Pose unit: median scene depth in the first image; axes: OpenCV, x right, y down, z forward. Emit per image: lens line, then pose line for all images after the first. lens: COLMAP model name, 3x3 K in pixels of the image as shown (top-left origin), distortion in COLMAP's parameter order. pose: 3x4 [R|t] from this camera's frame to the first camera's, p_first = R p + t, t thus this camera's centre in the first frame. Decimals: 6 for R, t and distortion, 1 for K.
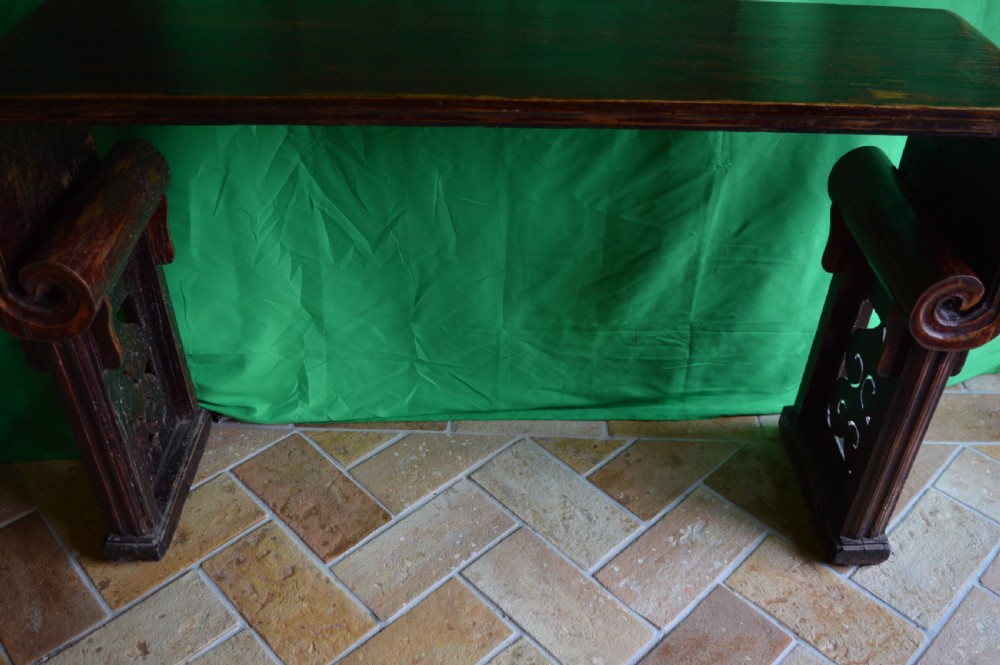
lens RADIAL K [[921.2, 0, 500.0], [0, 921.2, 332.5], [0, 0, 1]] dist [-0.078278, 0.001528]
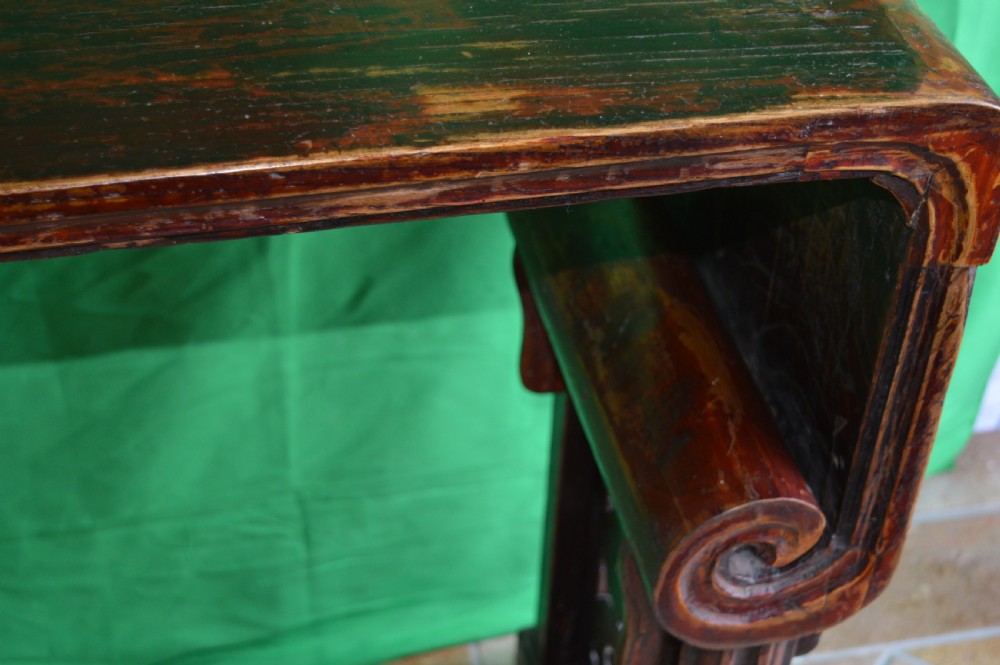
lens RADIAL K [[1458.8, 0, 500.0], [0, 1458.8, 332.5], [0, 0, 1]] dist [-0.026793, 0.007479]
pose [[0.979962, -0.121975, 0.157468, 0.223382], [0.113462, 0.991606, 0.062000, -0.135908], [-0.163709, -0.042891, 0.985576, 0.285976]]
